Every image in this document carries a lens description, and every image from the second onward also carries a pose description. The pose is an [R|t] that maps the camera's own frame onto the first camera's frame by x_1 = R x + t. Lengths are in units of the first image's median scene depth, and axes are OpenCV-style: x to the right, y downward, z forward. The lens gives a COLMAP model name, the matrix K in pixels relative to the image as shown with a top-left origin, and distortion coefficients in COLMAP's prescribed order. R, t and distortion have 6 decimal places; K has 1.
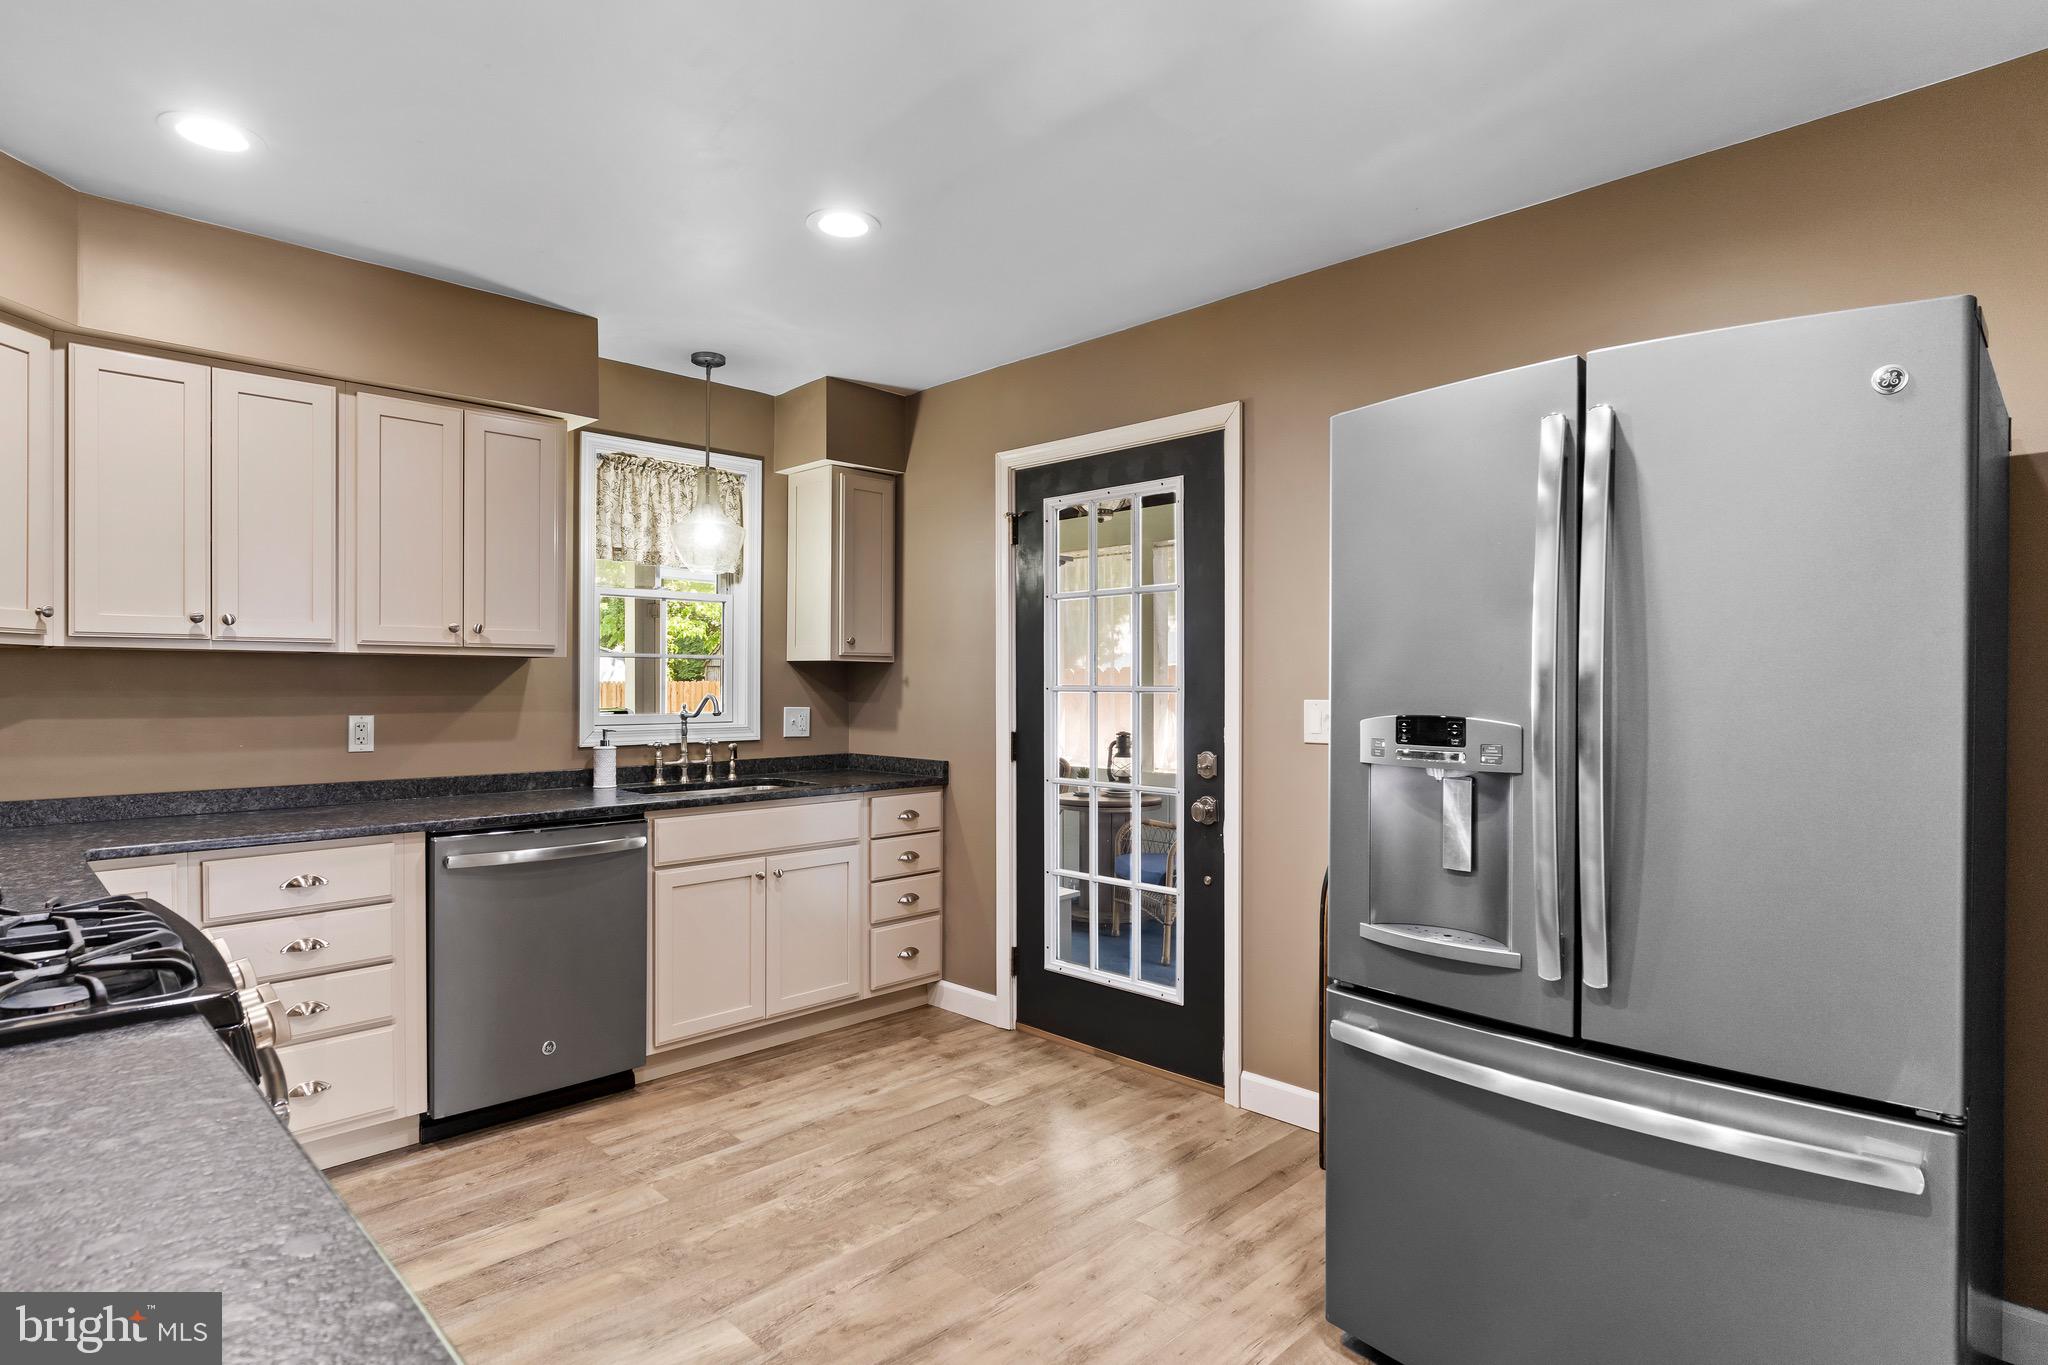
lens RADIAL K [[1063.9, 0, 1024.0], [0, 1063.9, 682.5], [0, 0, 1]] dist [0.000418, 0.001376]
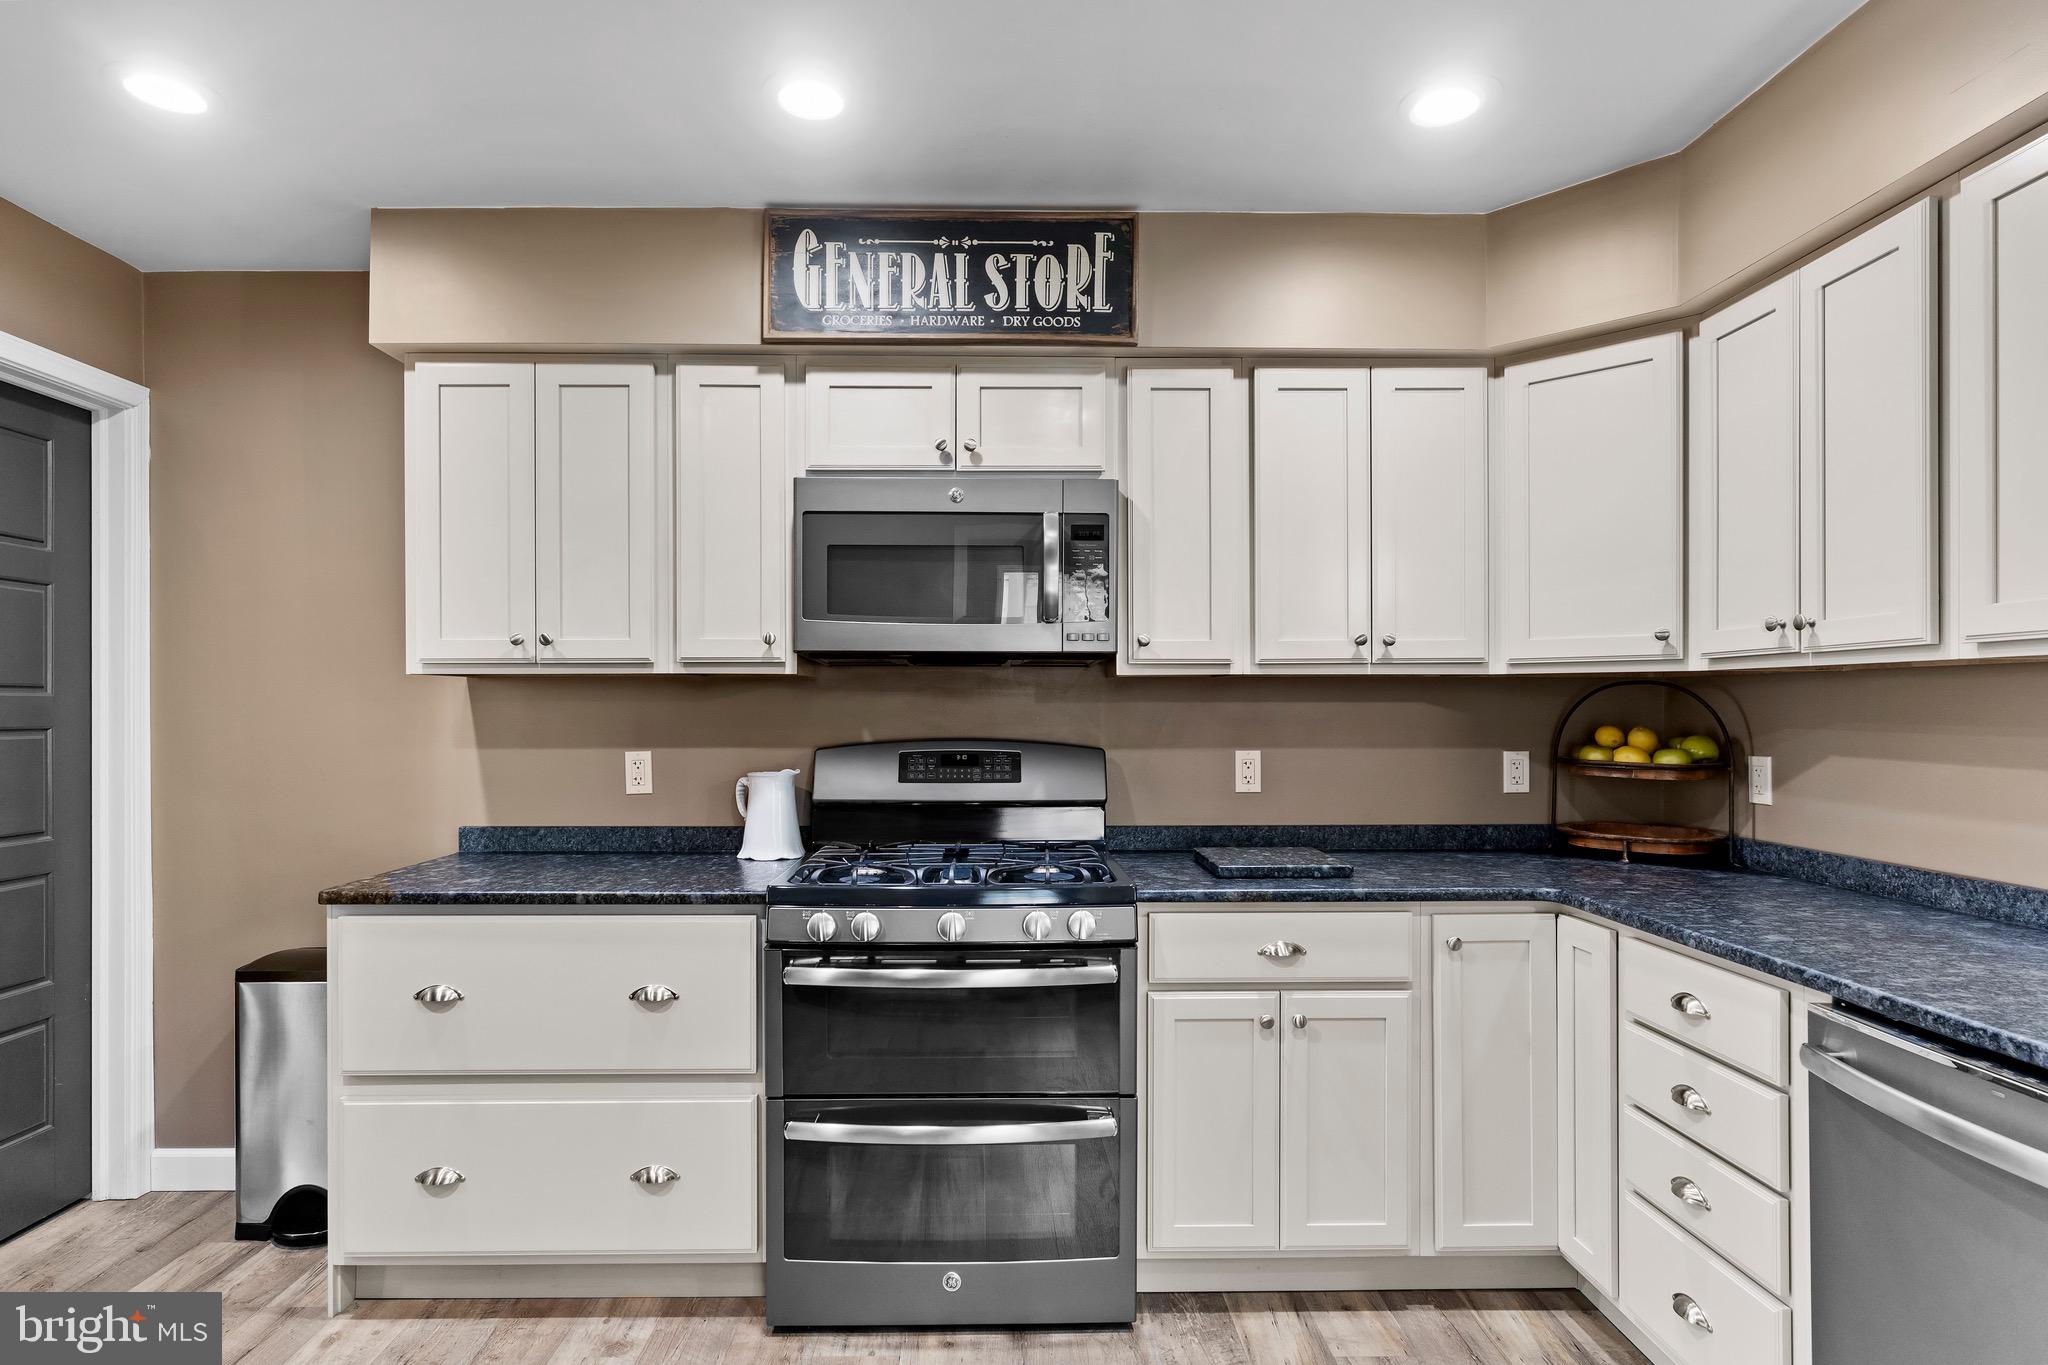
lens RADIAL K [[1081.2, 0, 1022.5], [0, 1081.2, 708.1], [0, 0, 1]] dist [0.000069, 0.000567]
pose [[-0.685571, -0.003594, -0.727997, 0.090284], [-0.000306, 0.999989, -0.004649, 0.000909], [0.728006, -0.002965, -0.685565, 0.841349]]
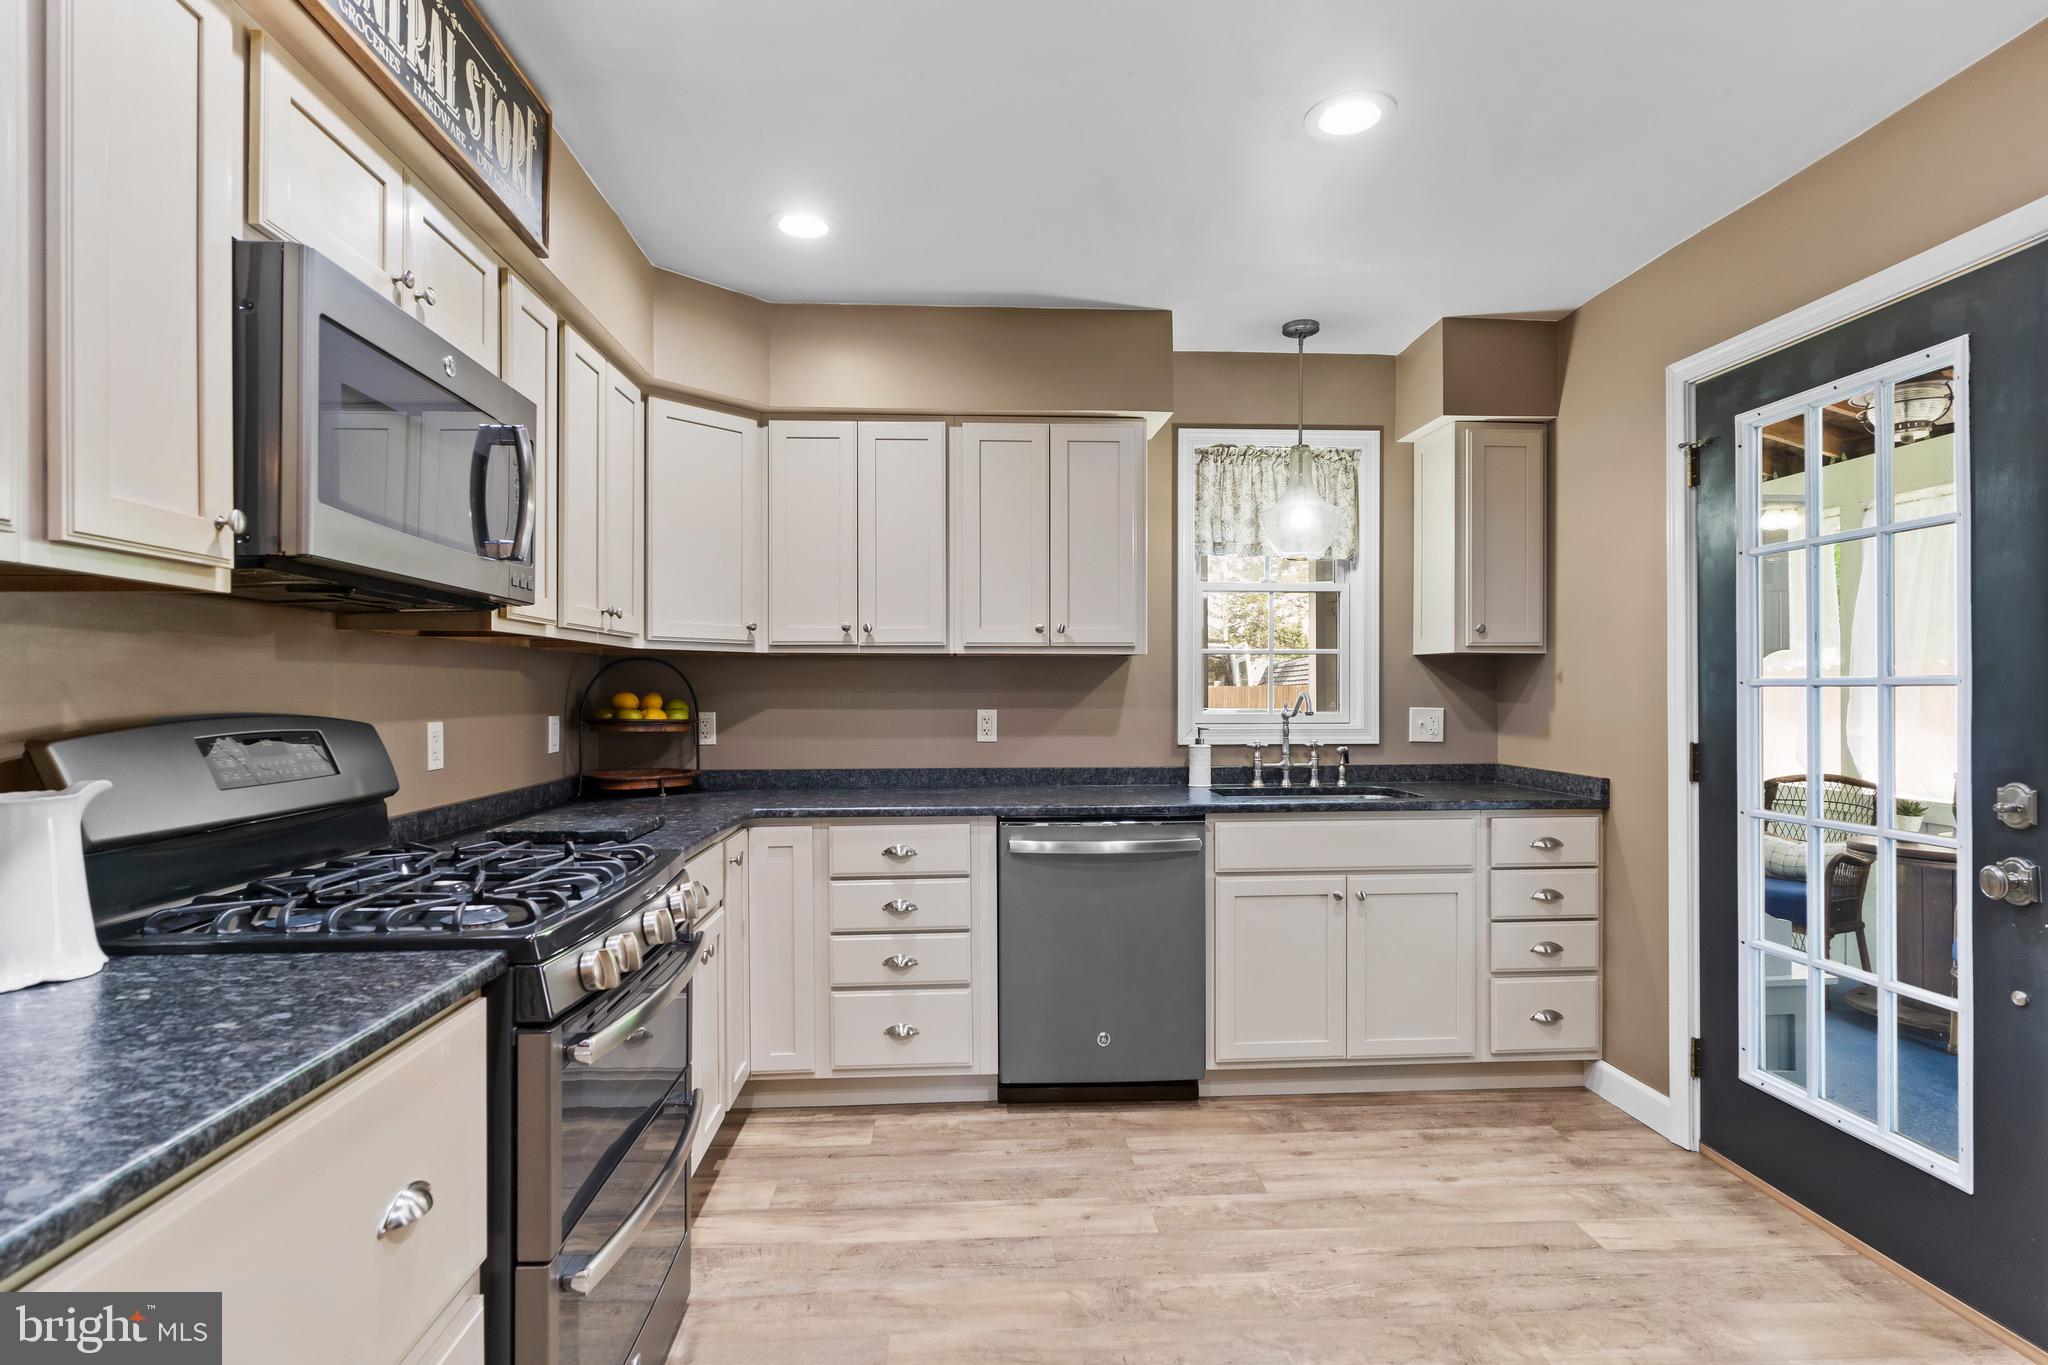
lens RADIAL K [[1056.8, 0, 1014.7], [0, 1056.8, 686.8], [0, 0, 1]] dist [-0.004837, 0.007208]
pose [[0.748541, -0.004949, -0.663070, 0.130926], [0.003856, 0.999988, -0.003110, 0.009119], [0.663078, -0.000229, 0.748551, 0.160105]]
